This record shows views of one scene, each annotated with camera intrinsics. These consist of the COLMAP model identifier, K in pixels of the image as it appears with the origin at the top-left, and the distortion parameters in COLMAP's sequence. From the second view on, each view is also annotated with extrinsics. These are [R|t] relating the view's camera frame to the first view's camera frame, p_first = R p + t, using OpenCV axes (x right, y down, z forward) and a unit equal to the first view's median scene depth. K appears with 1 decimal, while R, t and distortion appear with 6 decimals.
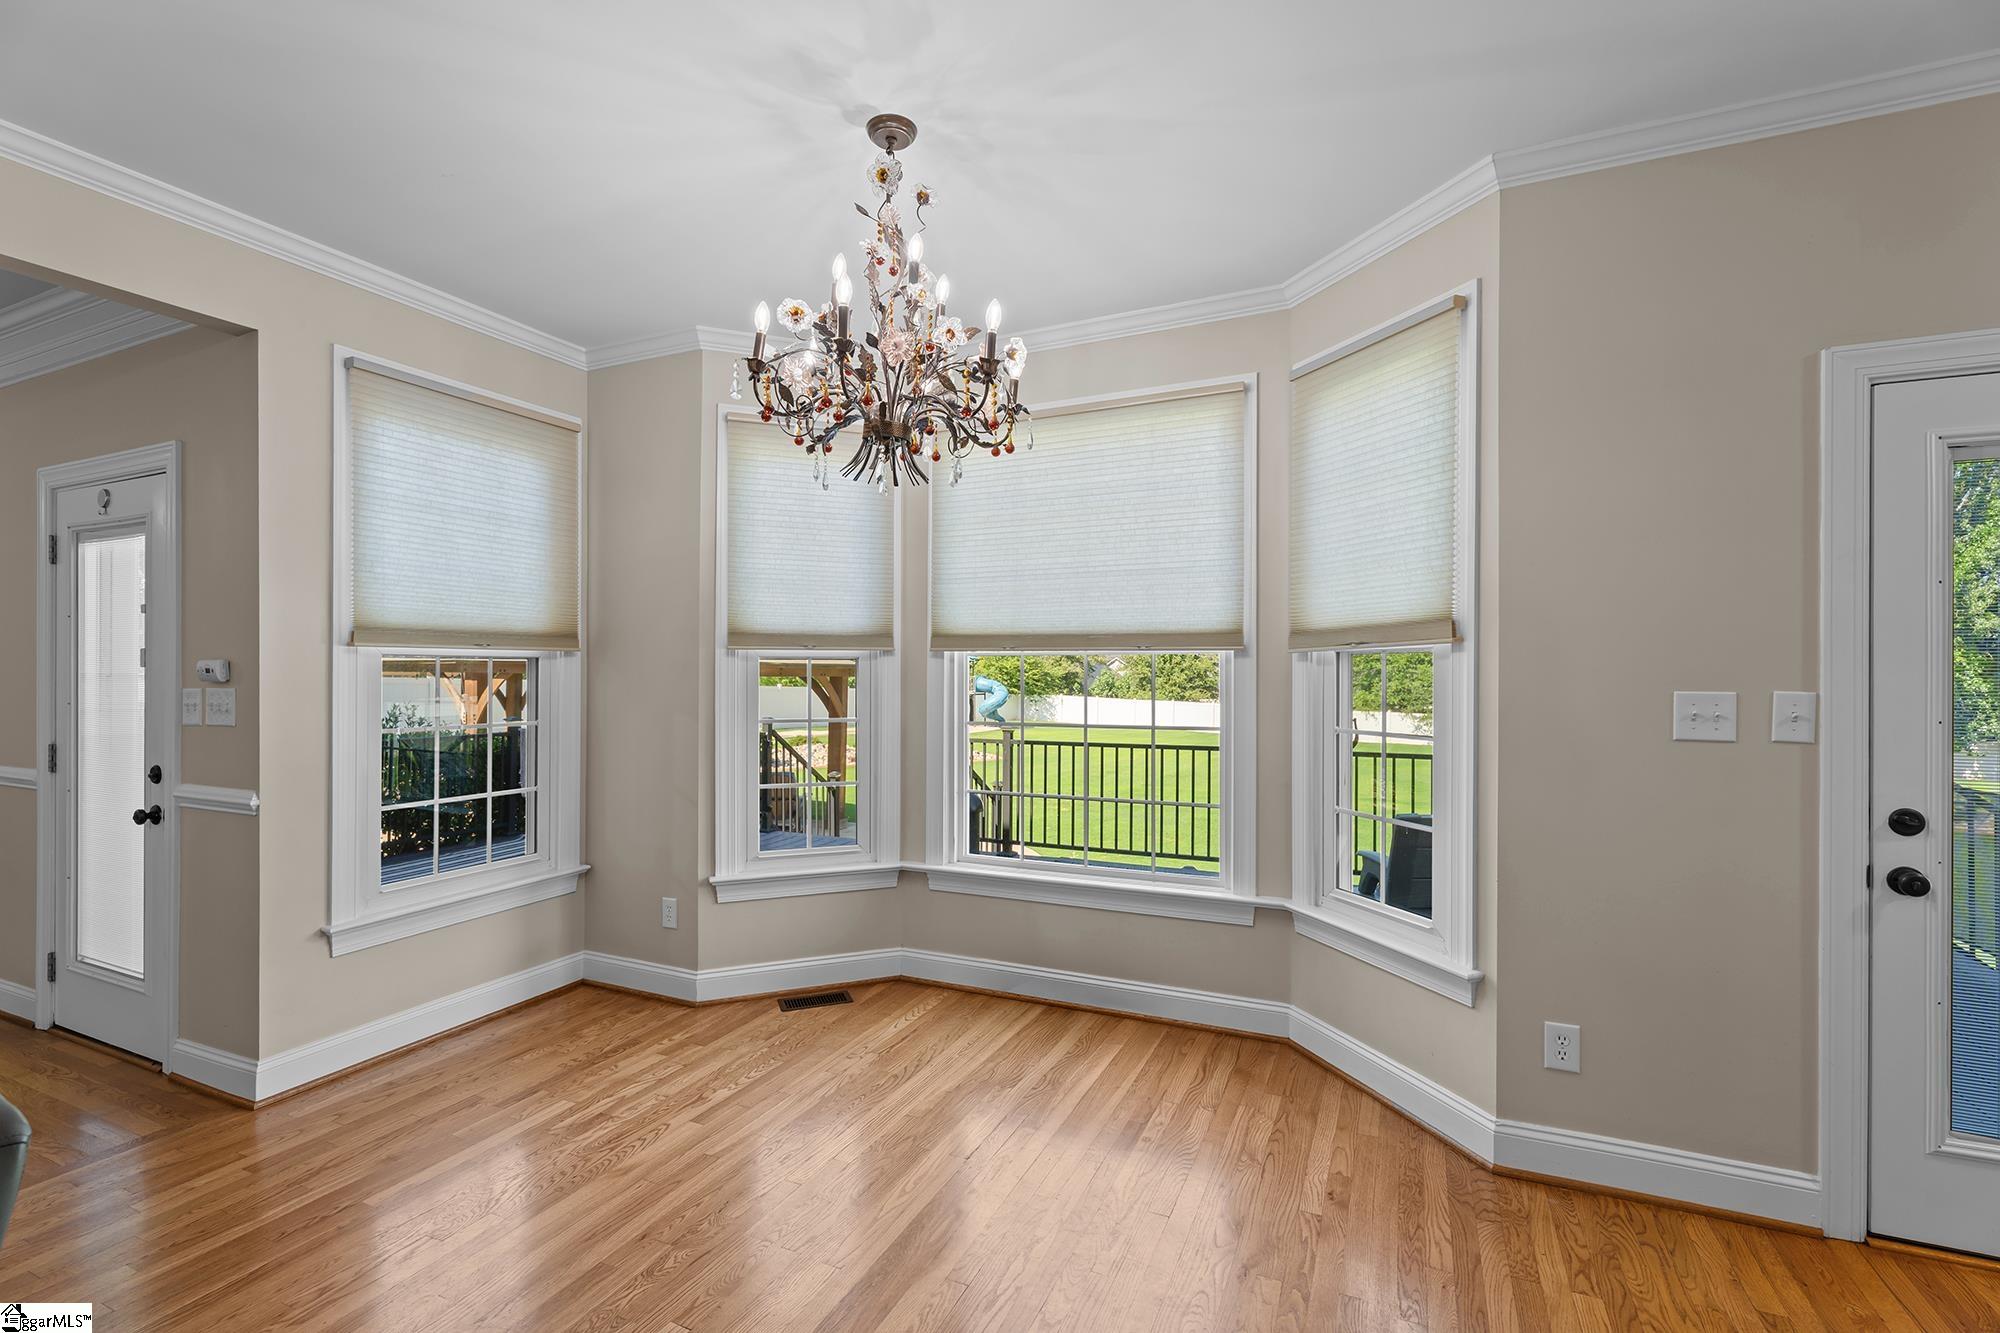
lens RADIAL K [[900.7, 0, 981.8], [0, 900.7, 675.7], [0, 0, 1]] dist [0.007736, -0.000670]
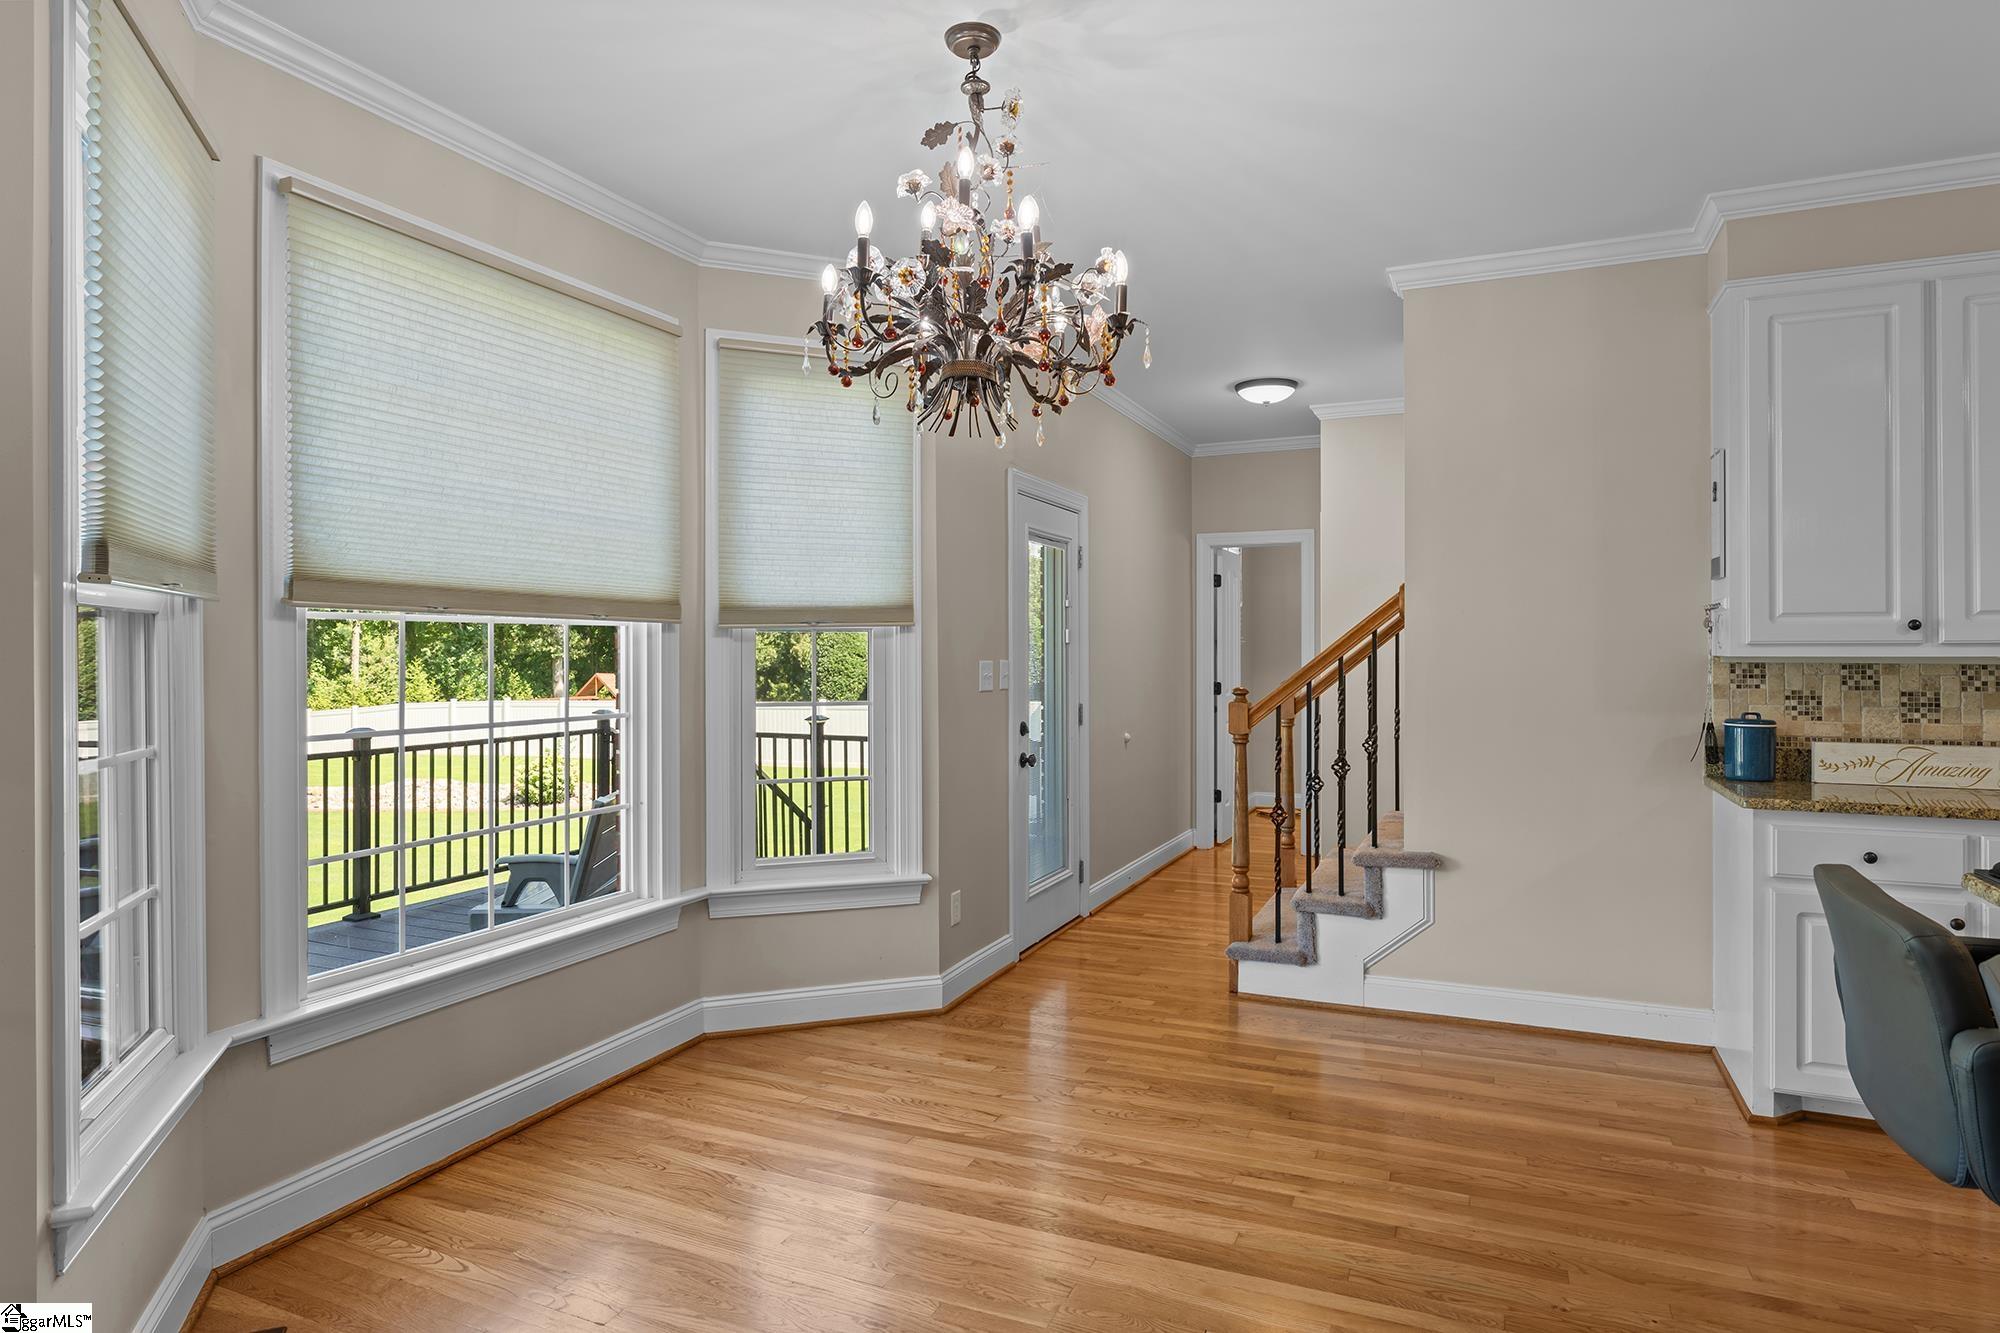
lens RADIAL K [[1156.4, 0, 1002.1], [0, 1156.4, 659.6], [0, 0, 1]] dist [-0.005473, -0.000233]
pose [[-0.028512, -0.011032, 0.999533, -0.914203], [0.001186, 0.999938, 0.011071, -0.006539], [-0.999593, 0.001501, -0.028498, 0.739619]]
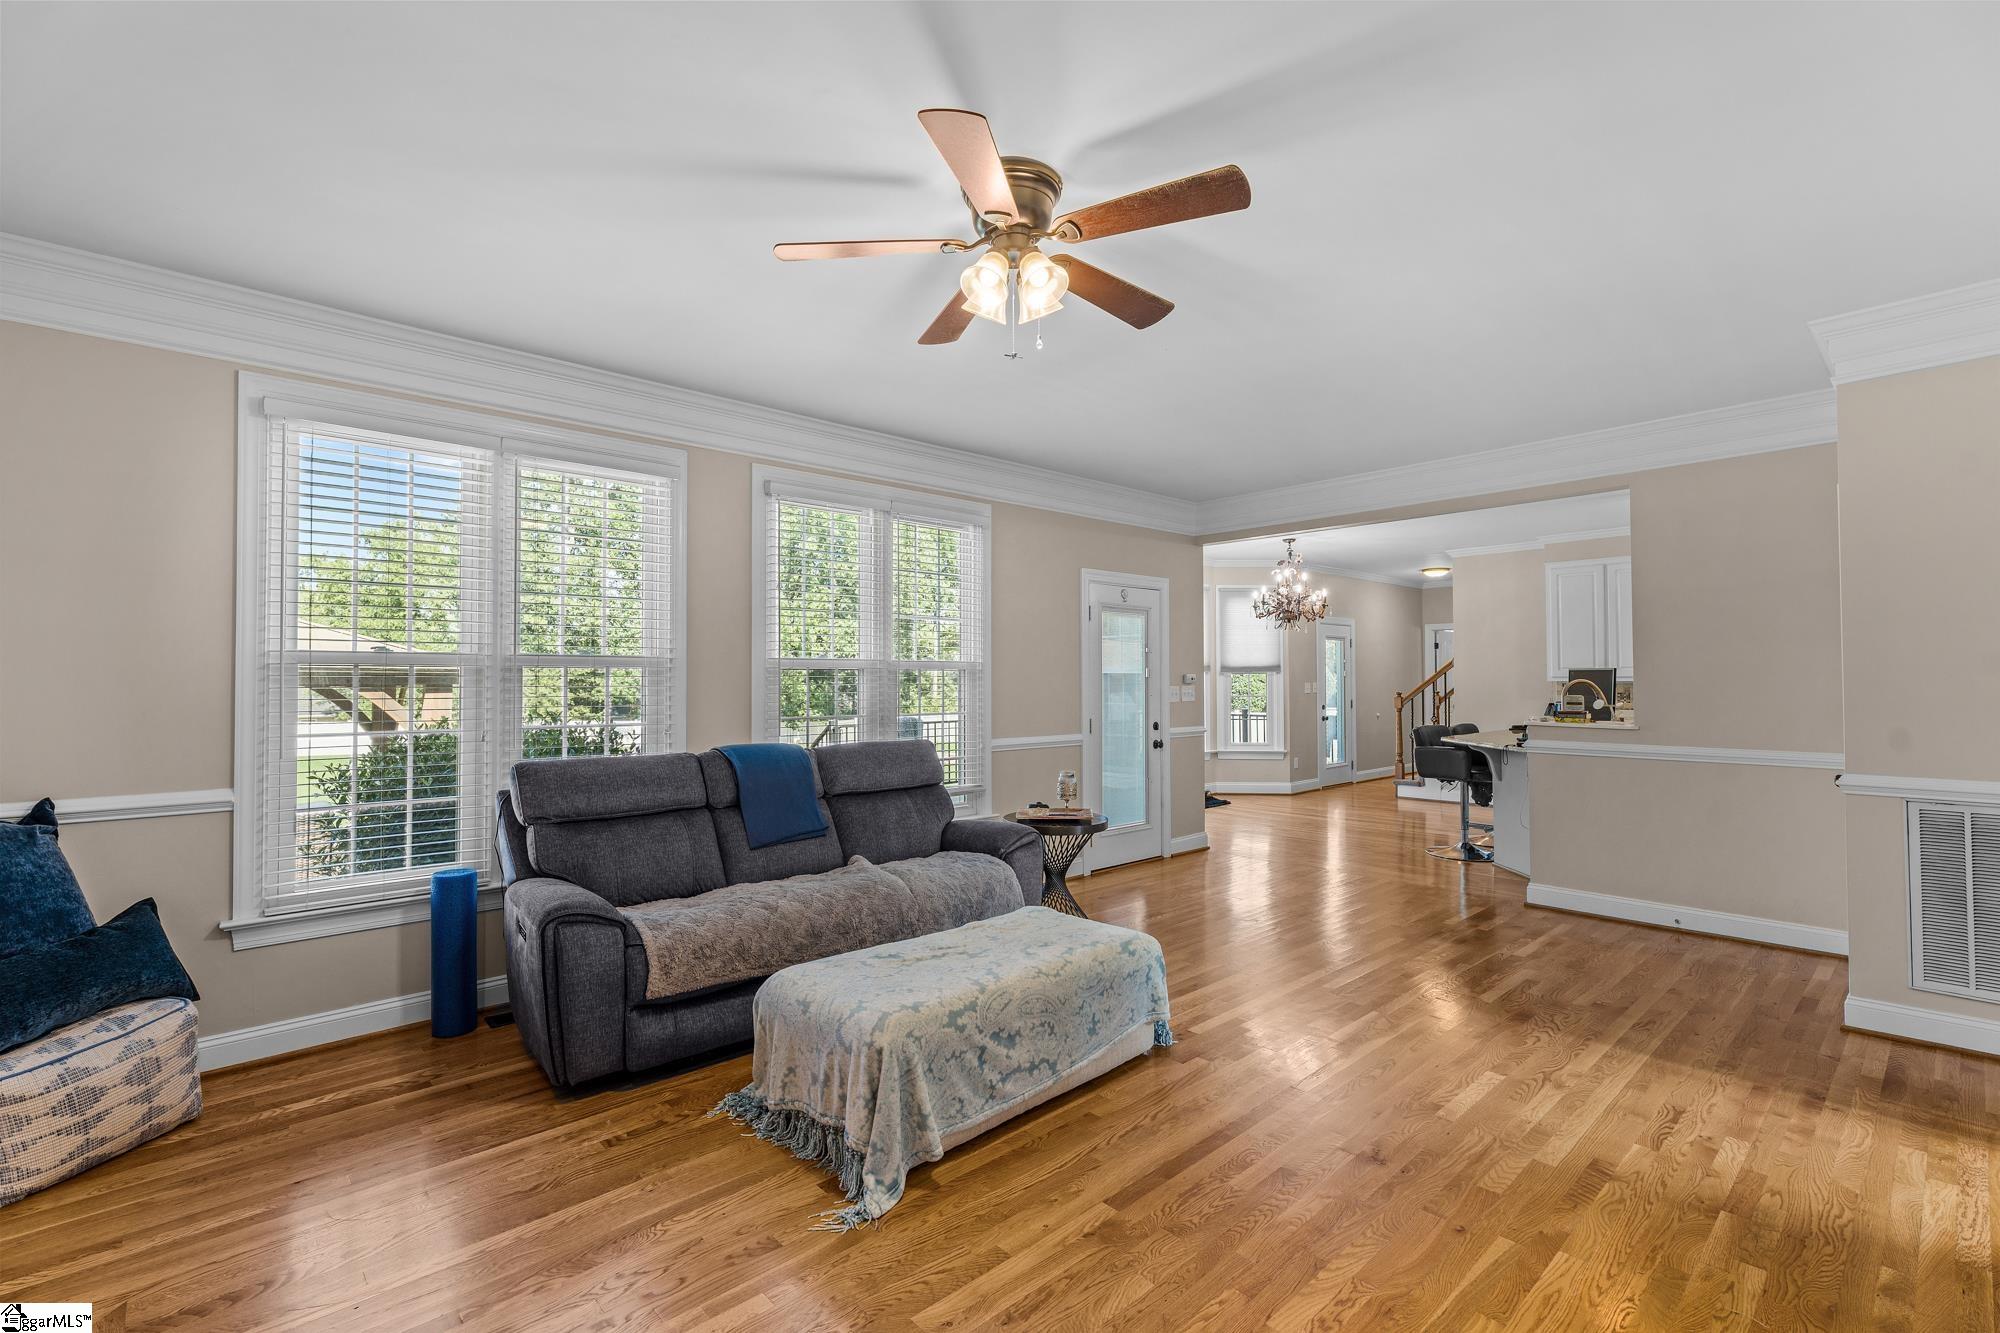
lens RADIAL K [[900.7, 0, 998.5], [0, 900.7, 661.5], [0, 0, 1]] dist [0.007736, -0.000670]
pose [[0.368883, 0.013817, 0.929373, -3.053371], [0.003672, 0.999860, -0.016322, -0.016431], [-0.929469, 0.009434, 0.368780, 0.544279]]
